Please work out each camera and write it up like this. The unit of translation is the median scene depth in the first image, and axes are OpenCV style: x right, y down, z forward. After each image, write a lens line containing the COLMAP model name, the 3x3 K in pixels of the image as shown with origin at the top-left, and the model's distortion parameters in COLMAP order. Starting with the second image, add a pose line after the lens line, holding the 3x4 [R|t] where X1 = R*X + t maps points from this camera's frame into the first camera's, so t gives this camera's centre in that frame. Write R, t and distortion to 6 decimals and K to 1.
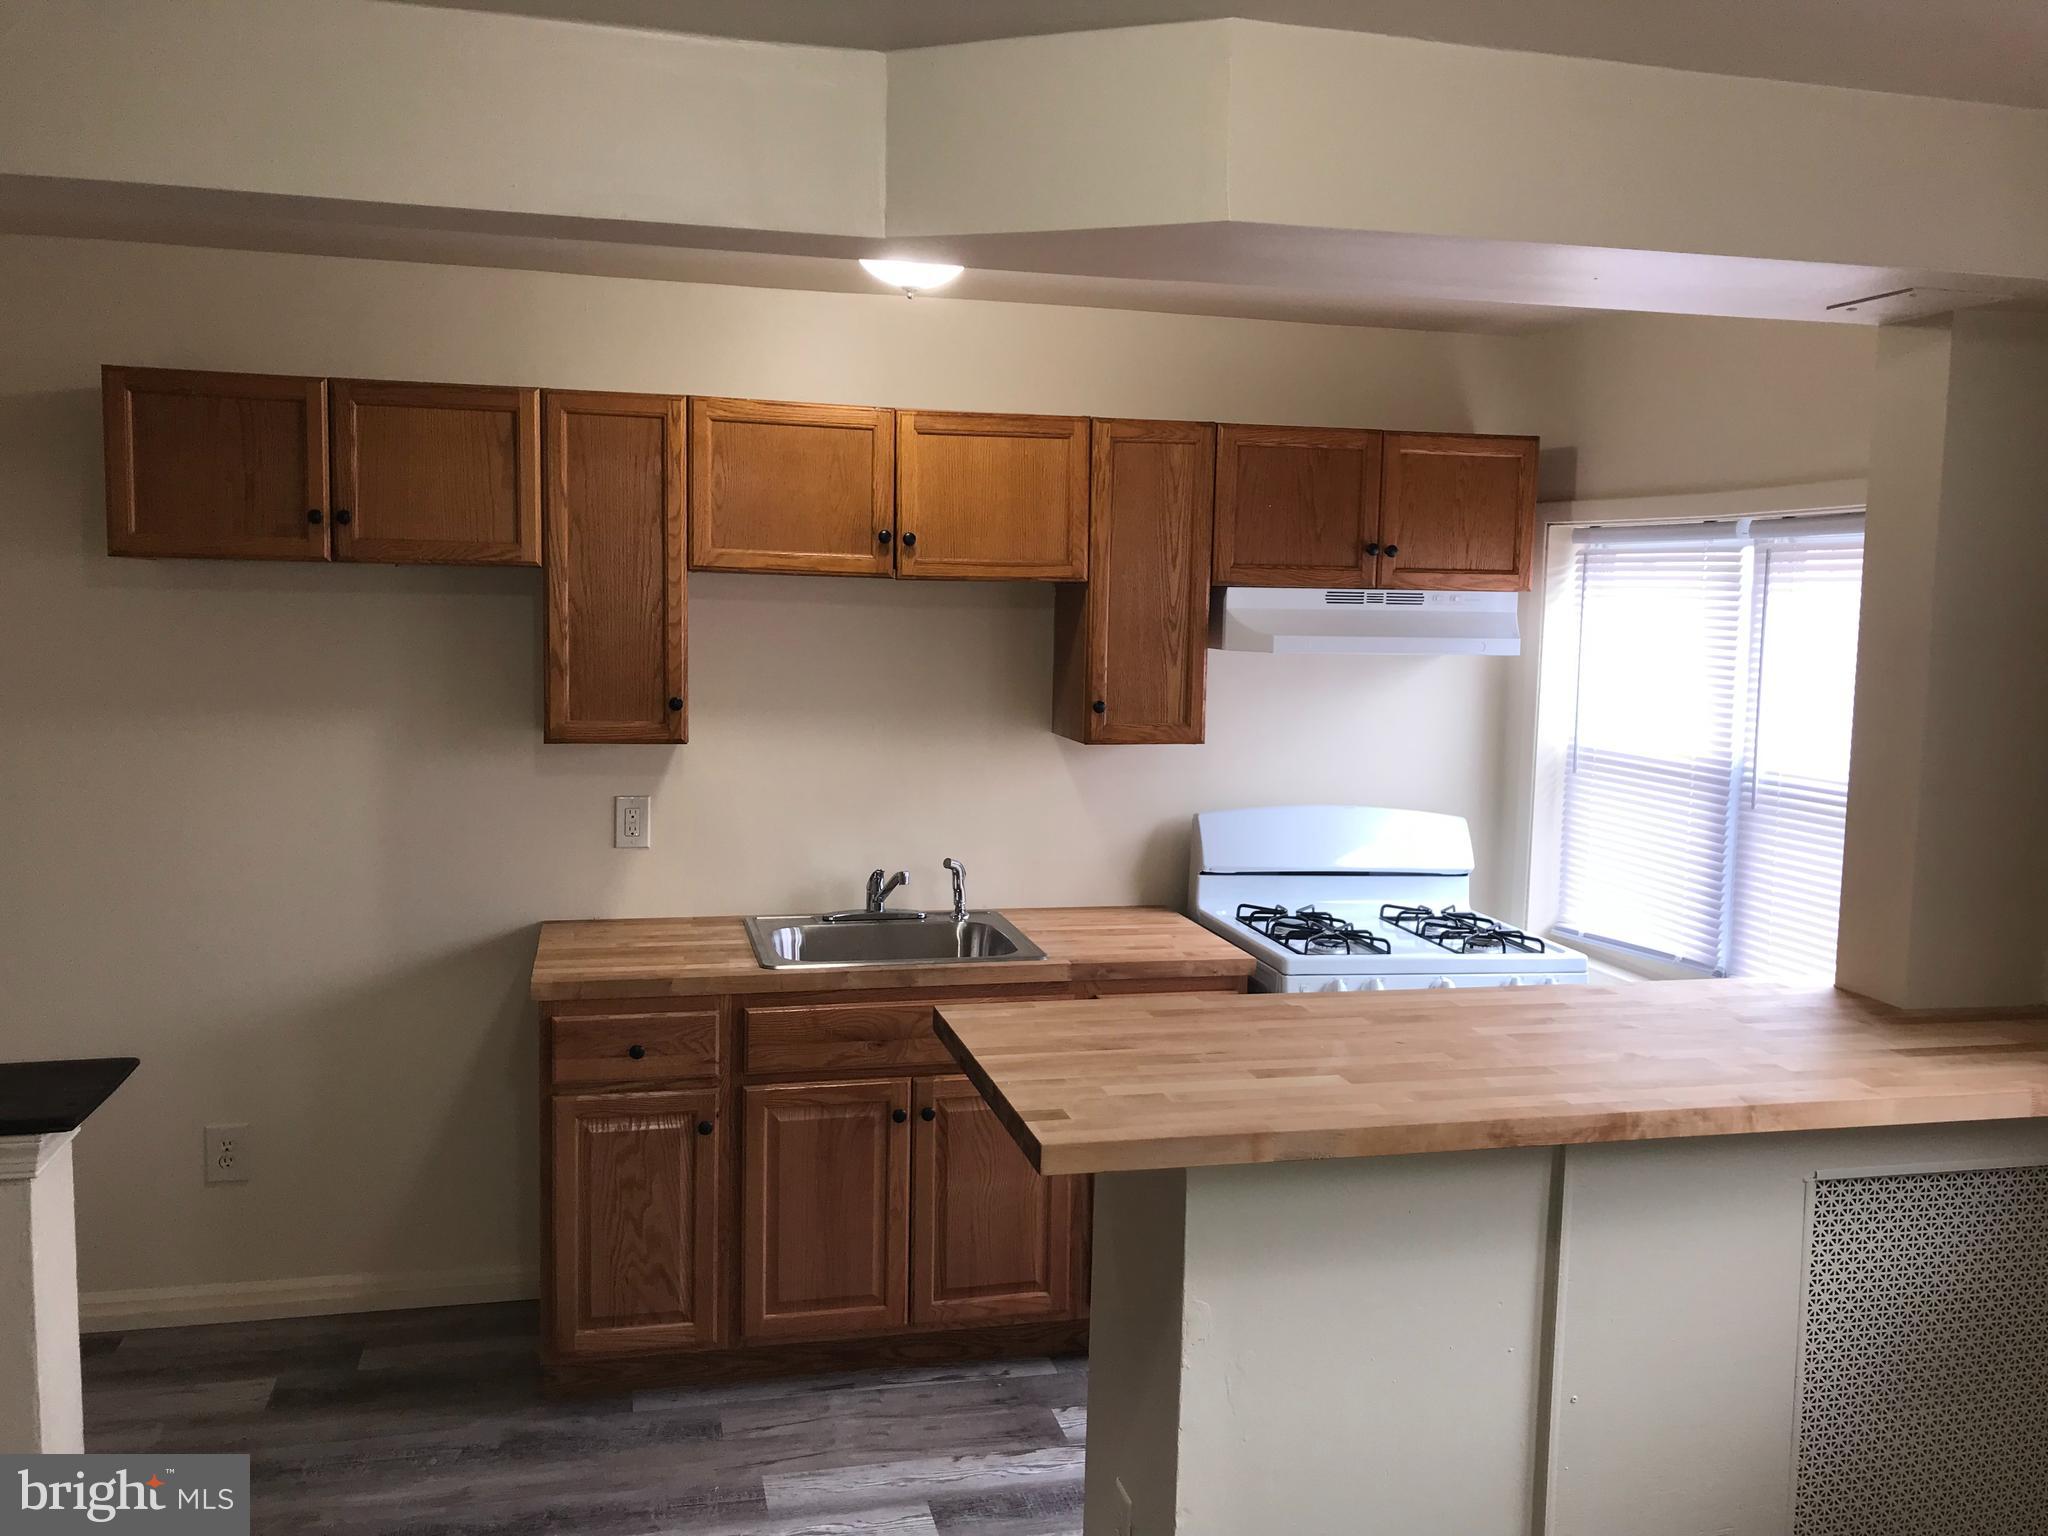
lens RADIAL K [[1673.0, 0, 1021.9], [0, 1673.0, 756.4], [0, 0, 1]] dist [0.063248, -0.076337]
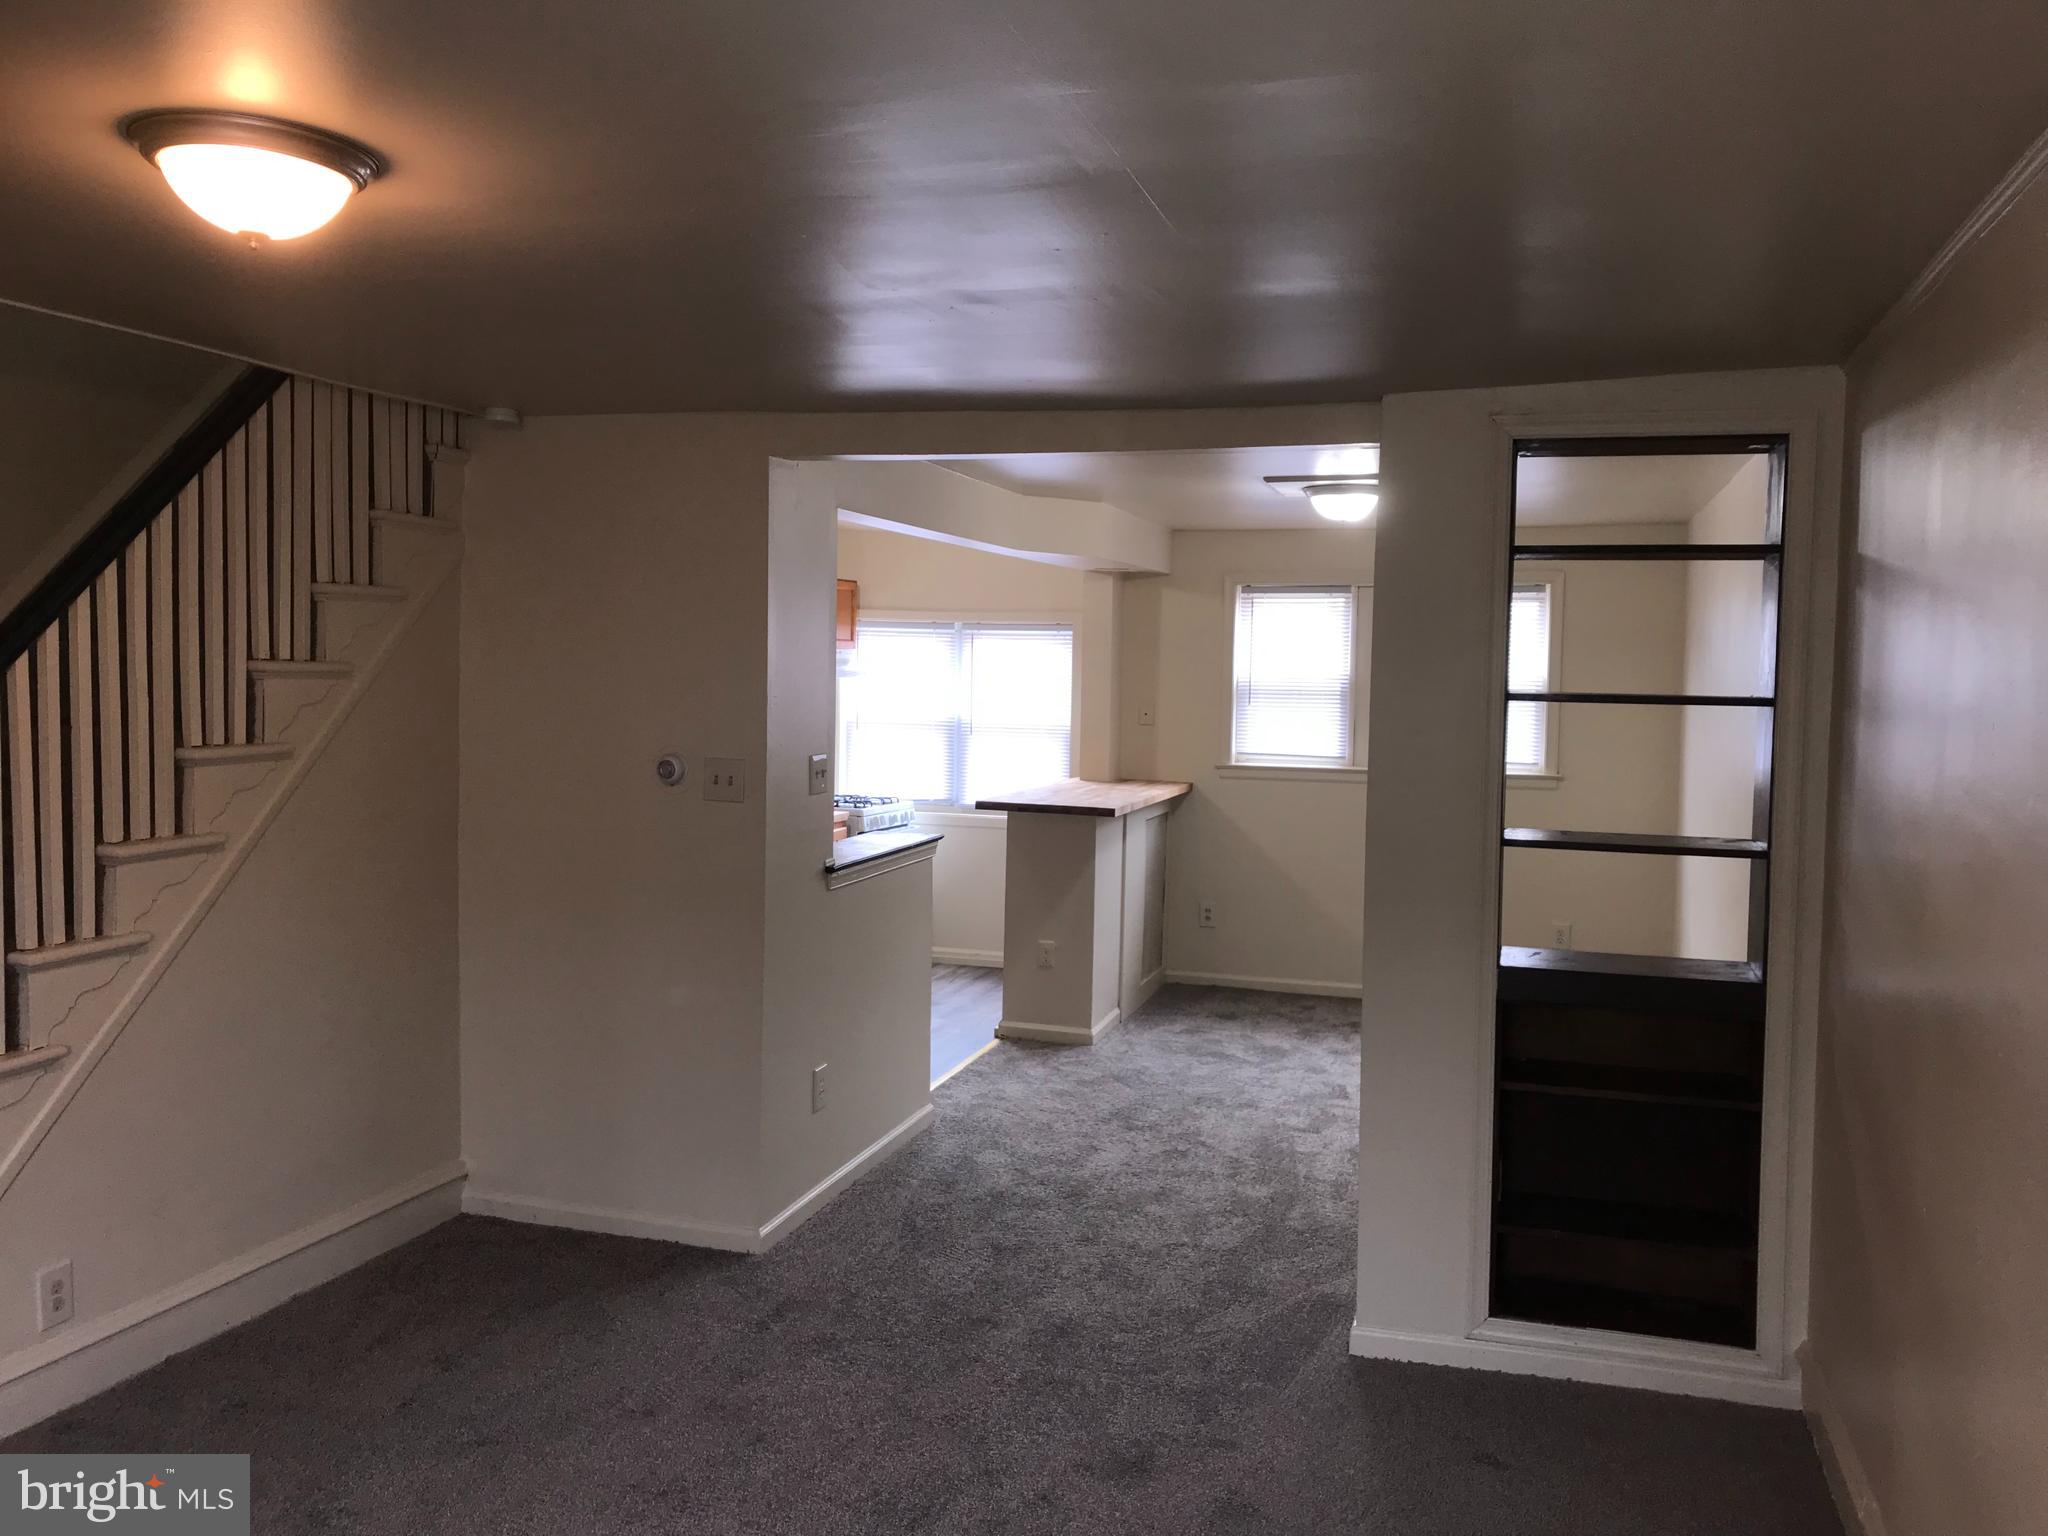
lens RADIAL K [[1664.4, 0, 1022.7], [0, 1664.4, 762.5], [0, 0, 1]] dist [0.043387, -0.060894]
pose [[0.511829, -0.066436, 0.856514, -1.718576], [0.078511, 0.996450, 0.030374, 0.002077], [-0.855492, 0.051699, 0.515229, -0.382236]]
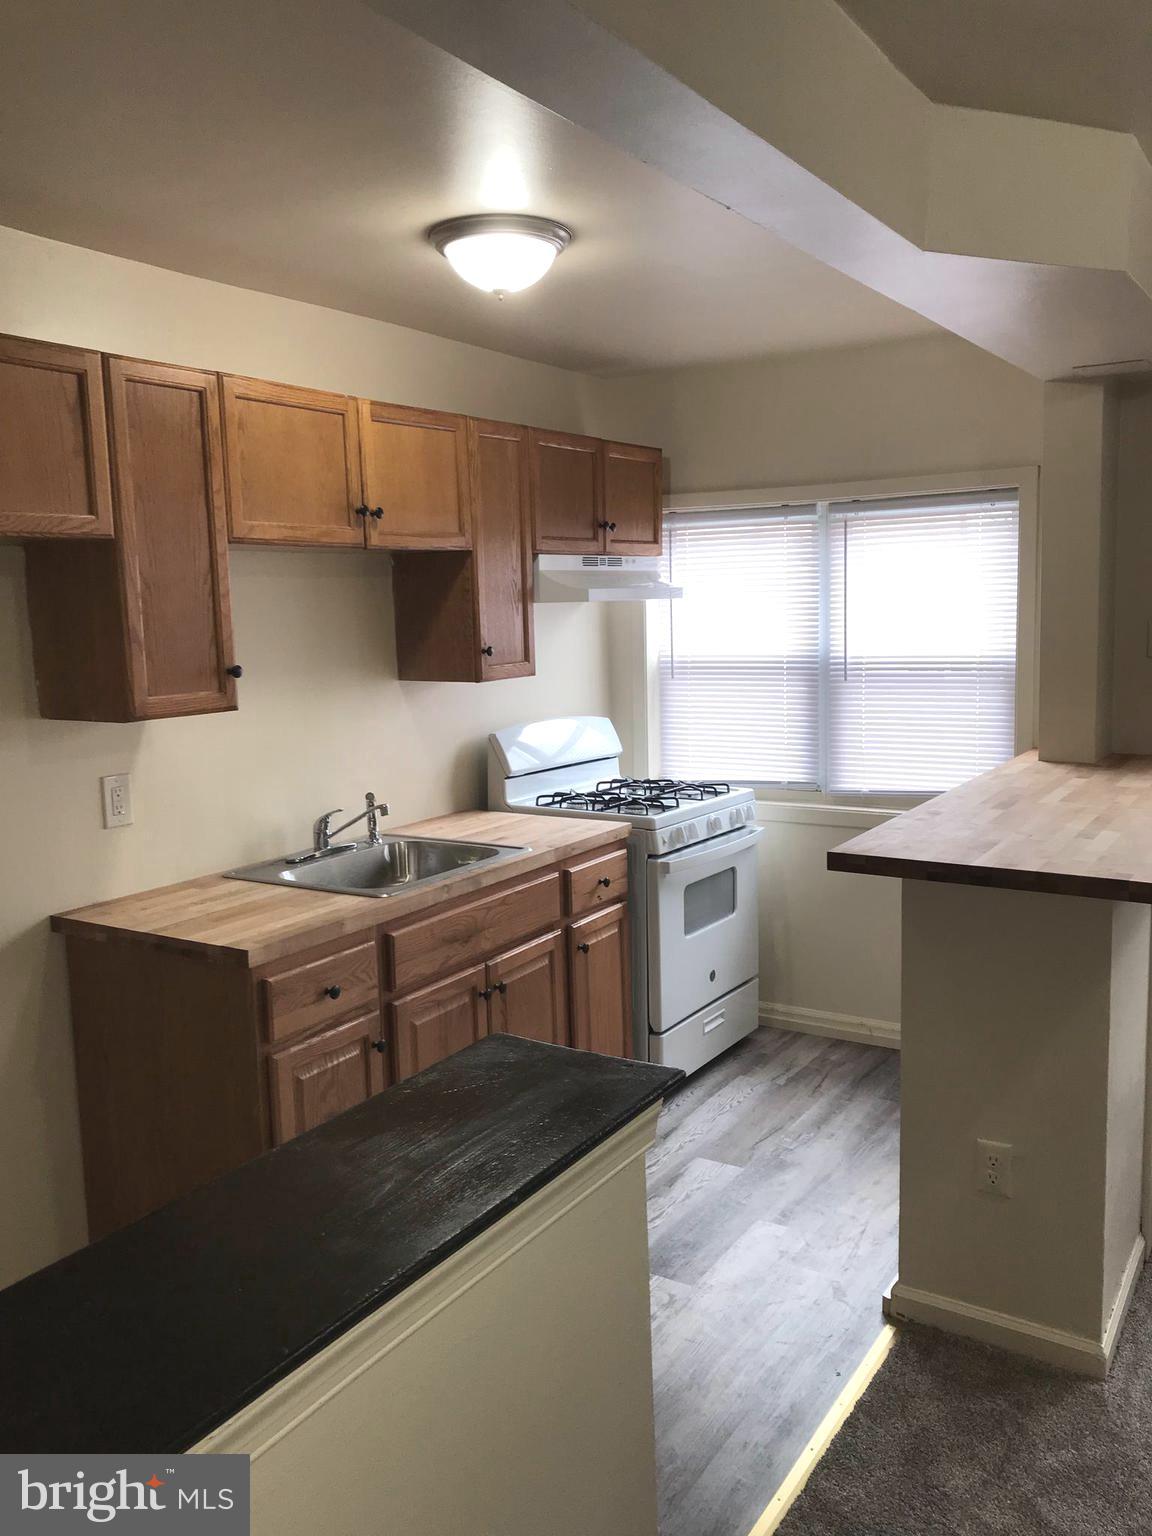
lens RADIAL K [[1254.7, 0, 576.0], [0, 1254.7, 768.0], [0, 0, 1]] dist [0.063248, -0.076337]
pose [[0.719732, -0.135018, 0.680997, -0.600899], [0.110883, 0.990671, 0.079226, -0.010761], [-0.685340, 0.018489, 0.727988, 0.290249]]
